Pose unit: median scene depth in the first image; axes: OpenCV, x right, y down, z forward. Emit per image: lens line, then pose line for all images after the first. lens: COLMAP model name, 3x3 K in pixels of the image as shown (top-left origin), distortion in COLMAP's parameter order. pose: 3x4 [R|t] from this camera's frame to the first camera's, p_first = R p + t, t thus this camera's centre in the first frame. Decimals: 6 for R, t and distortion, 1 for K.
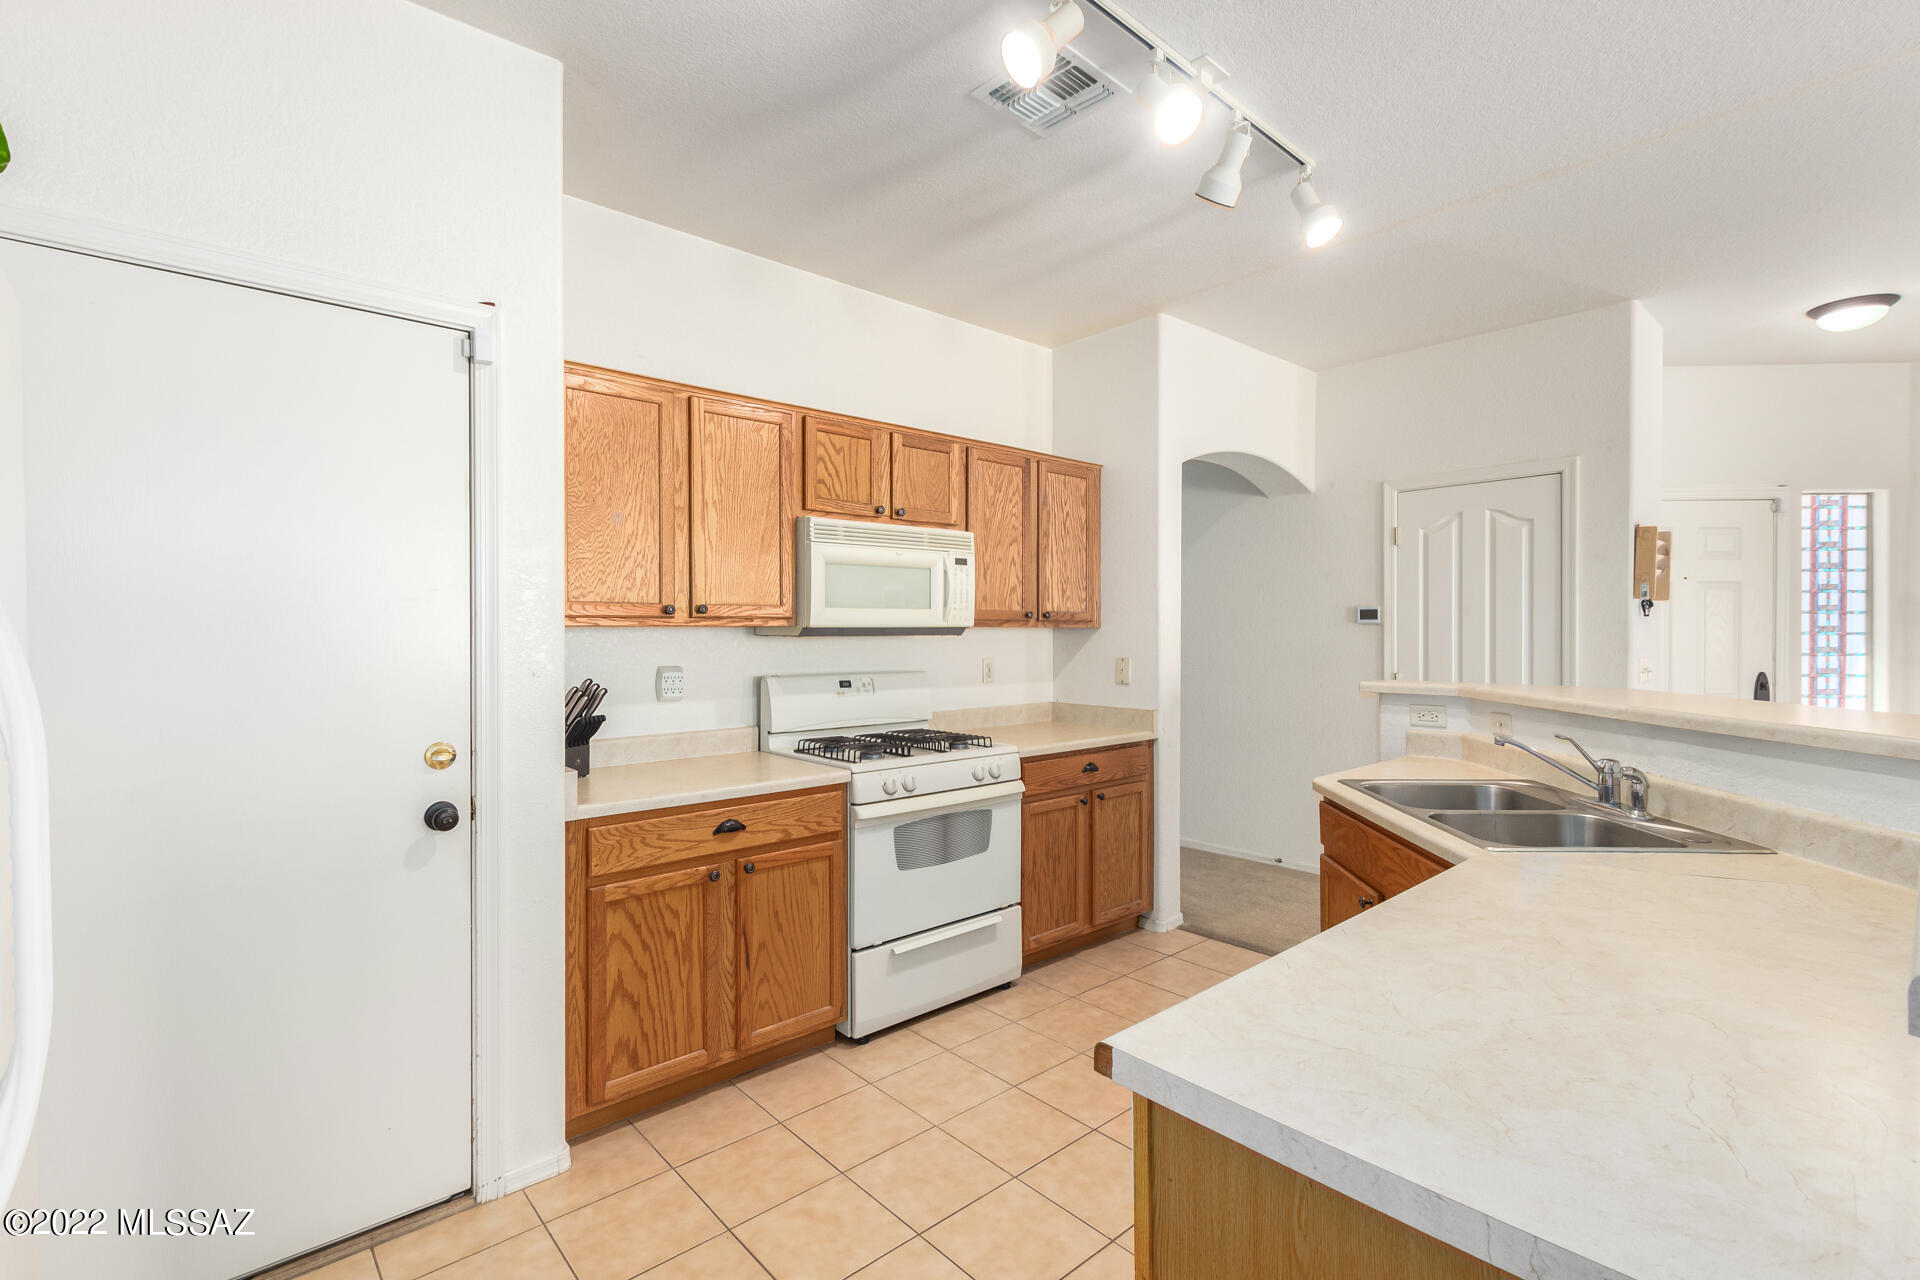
lens RADIAL K [[871.2, 0, 958.7], [0, 871.2, 635.7], [0, 0, 1]] dist [0.013428, -0.001251]
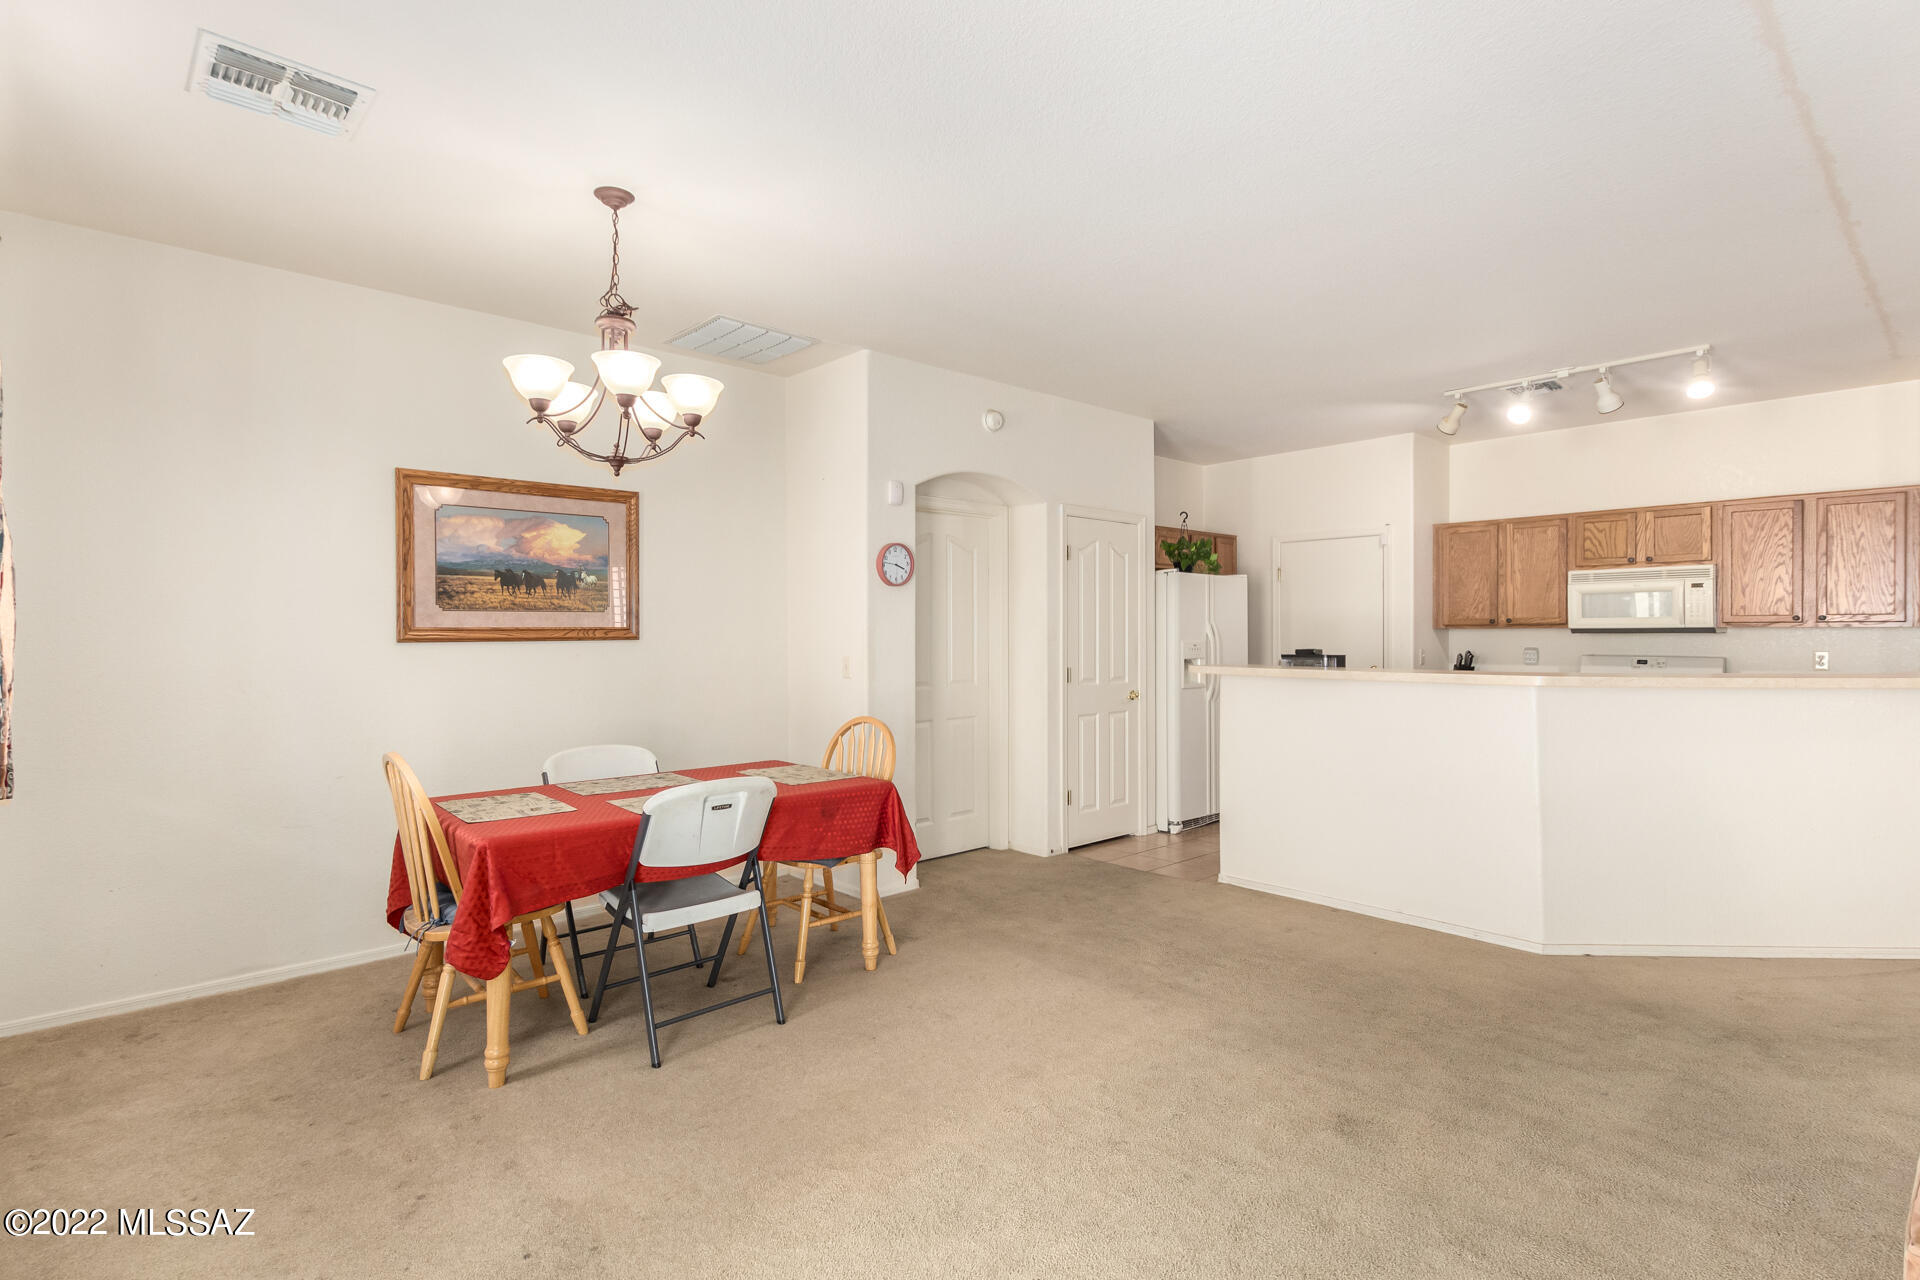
lens RADIAL K [[931.1, 0, 961.0], [0, 931.1, 634.2], [0, 0, 1]] dist [0.020197, -0.005606]
pose [[0.017469, 0.001961, -0.999845, 1.795365], [-0.002589, 0.999995, 0.001917, 0.002162], [0.999844, 0.002555, 0.017474, -0.365770]]
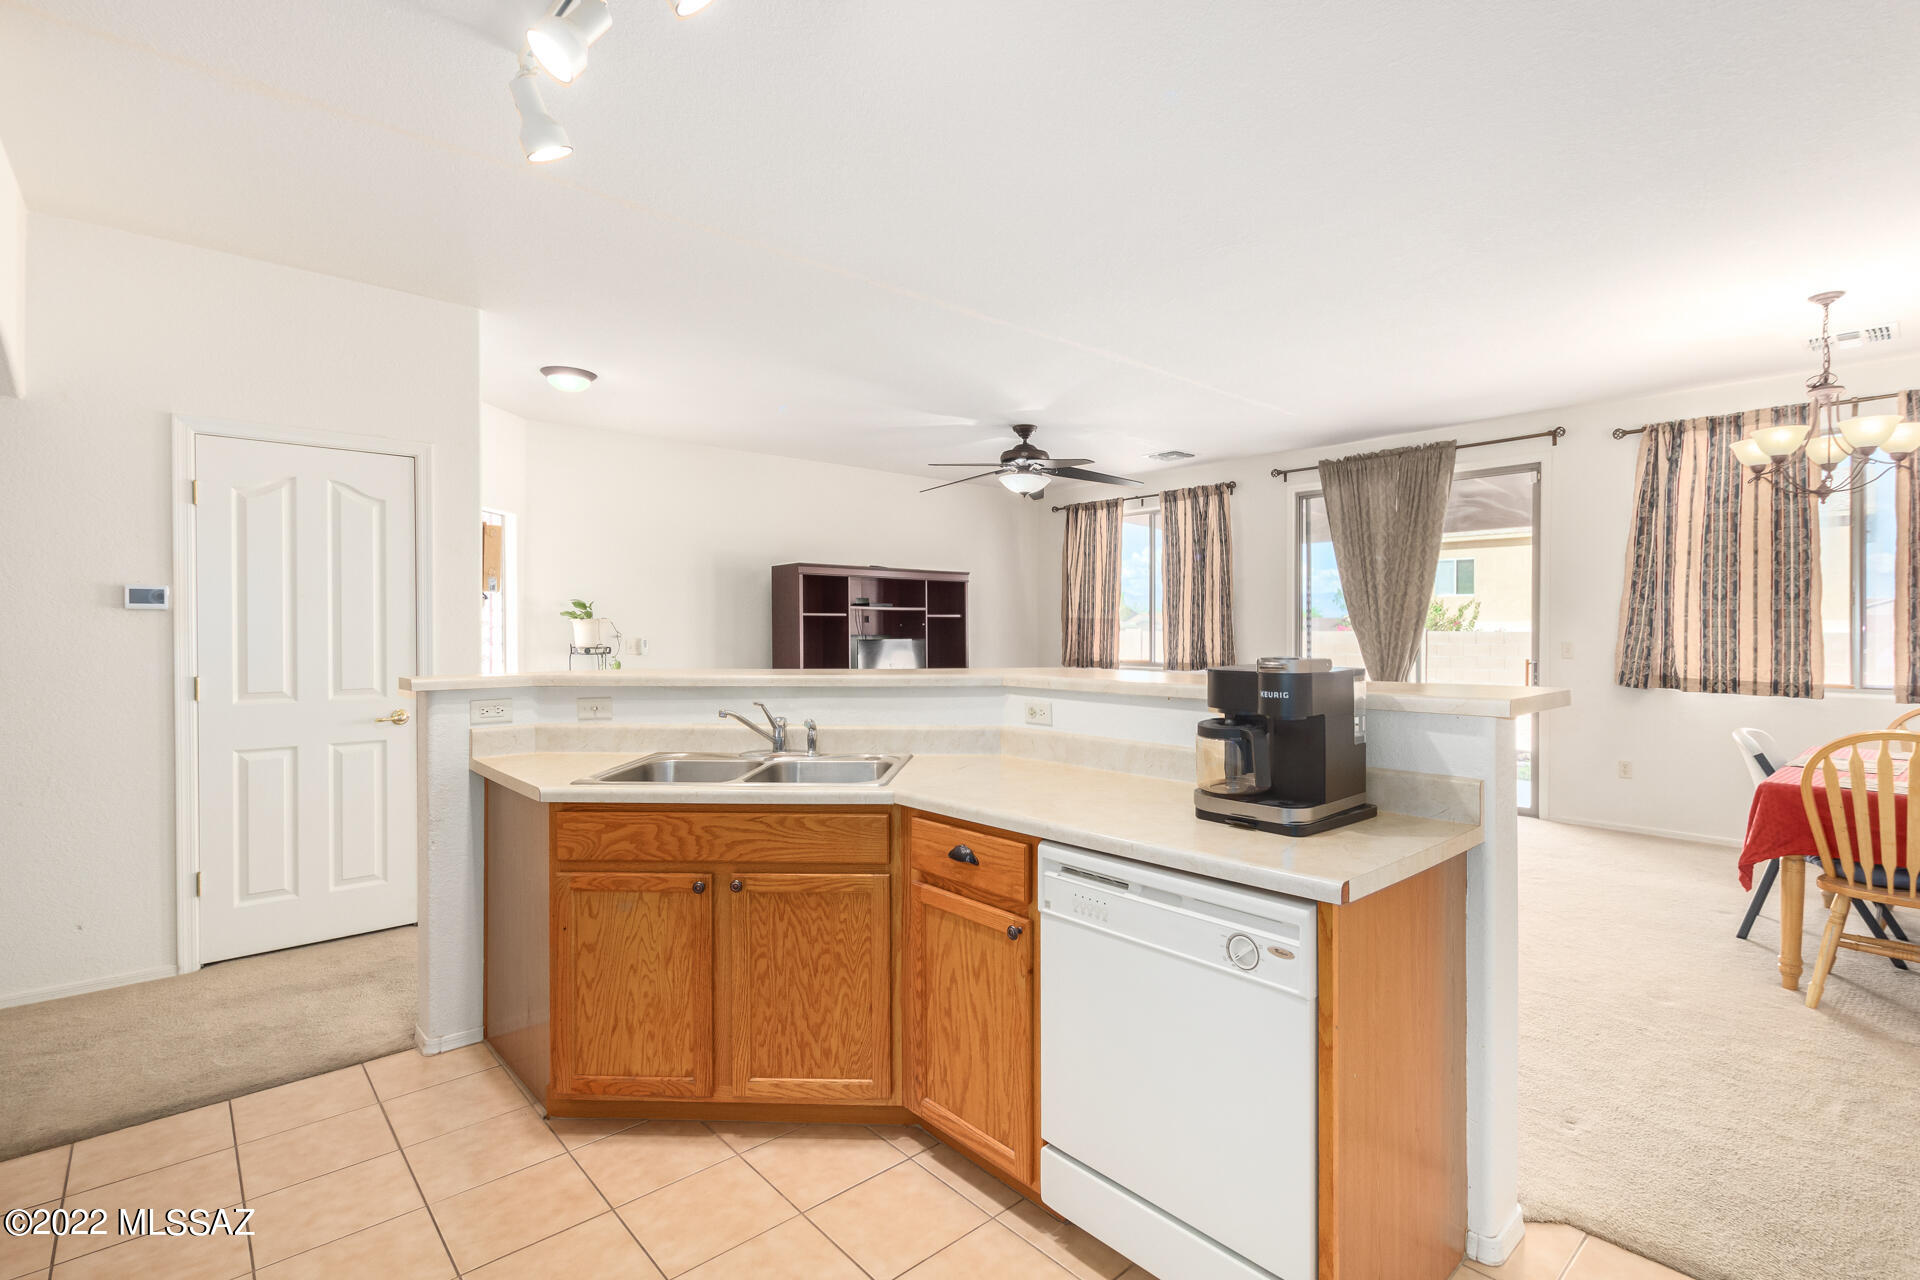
lens RADIAL K [[871.2, 0, 1004.4], [0, 871.2, 633.6], [0, 0, 1]] dist [0.013428, -0.001251]
pose [[-0.006196, -0.006850, 0.999957, -0.322152], [0.005794, 0.999960, 0.006886, 0.006181], [-0.999964, 0.005837, -0.006157, 0.400502]]
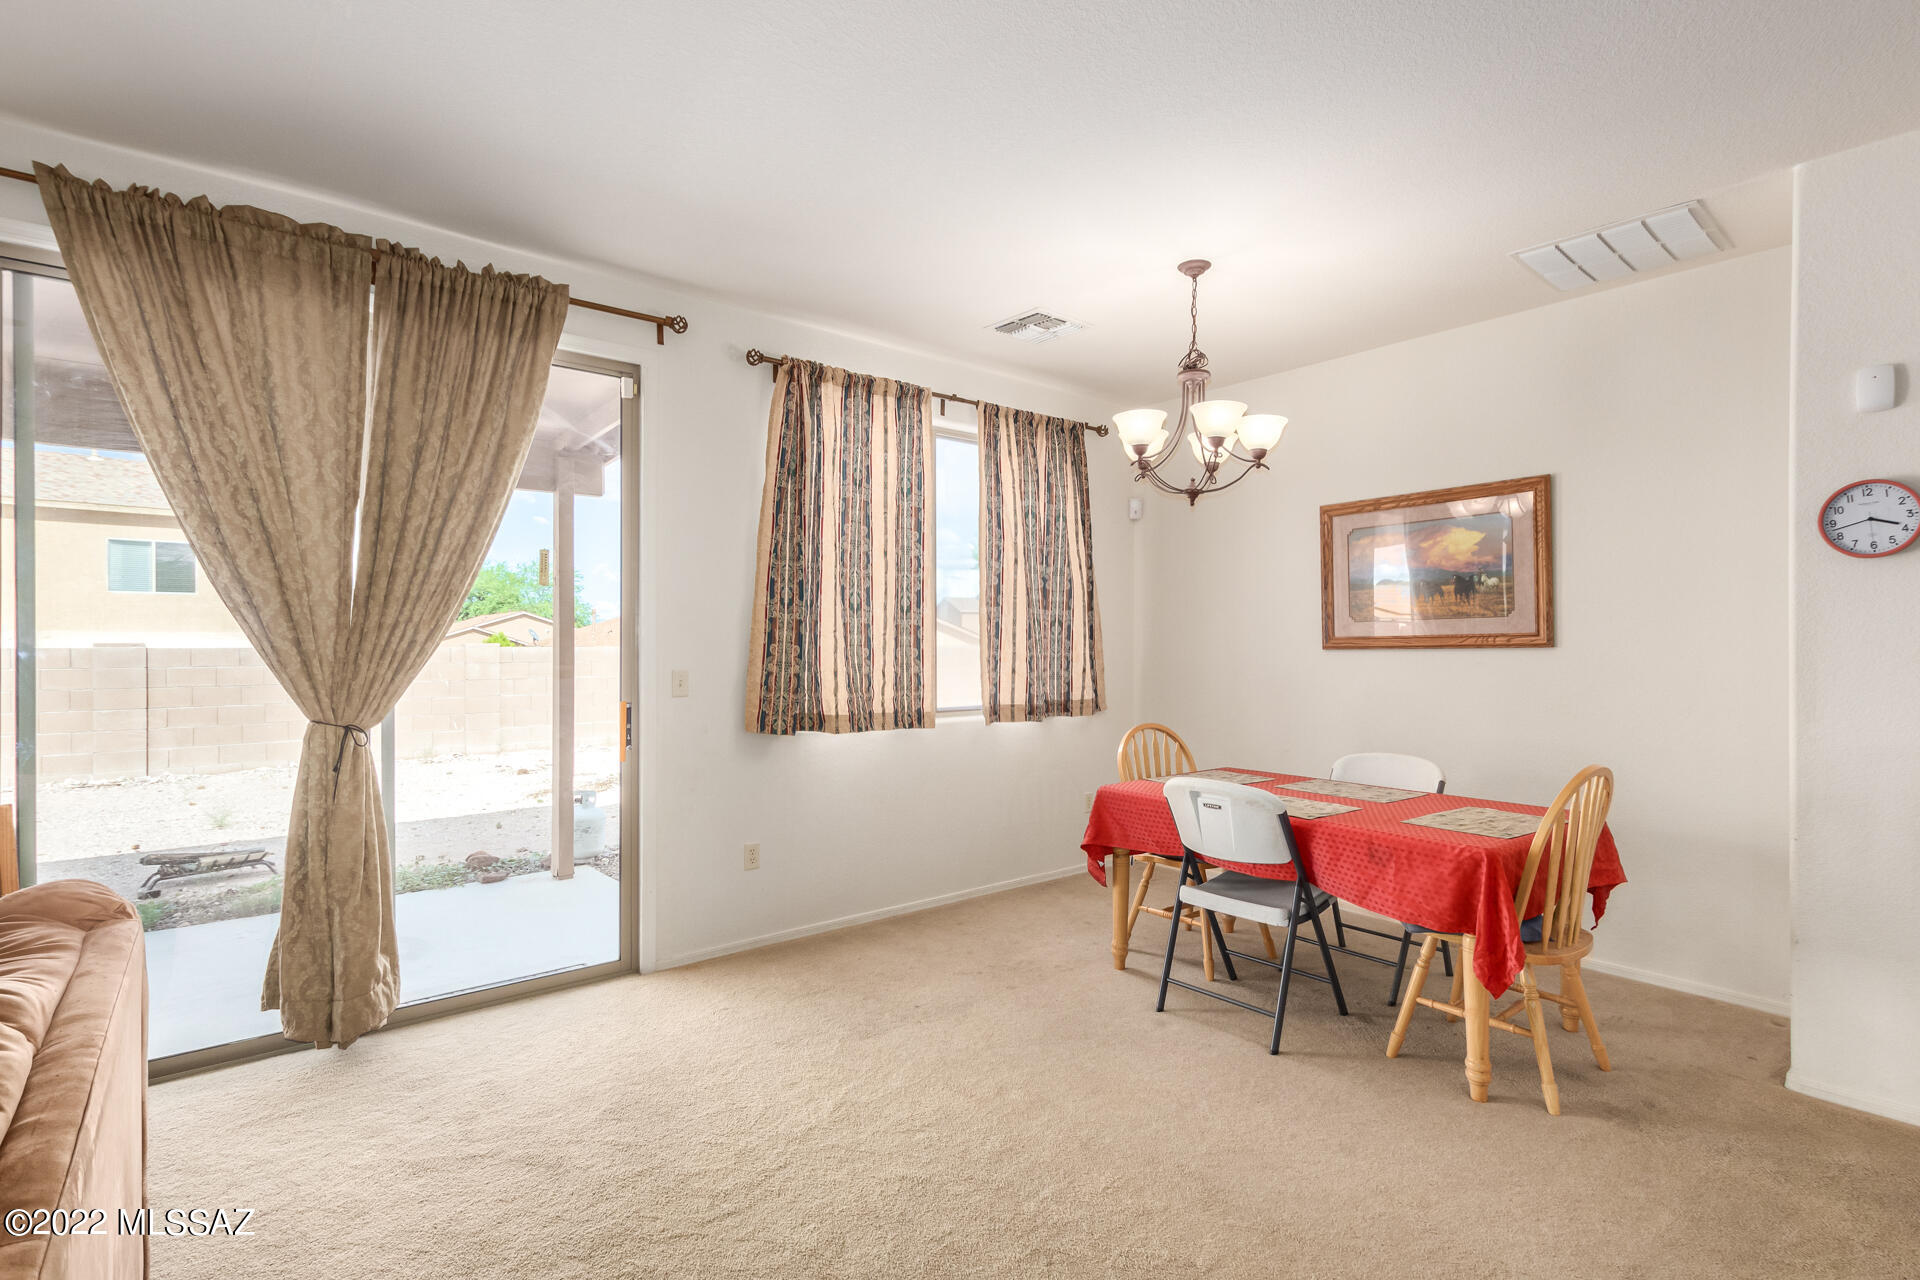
lens RADIAL K [[931.1, 0, 986.6], [0, 931.1, 641.9], [0, 0, 1]] dist [0.020197, -0.005606]
pose [[-0.999907, -0.001093, 0.013623, 1.070095], [-0.001011, 0.999981, 0.006040, -0.000716], [-0.013629, 0.006026, -0.999889, 0.409635]]
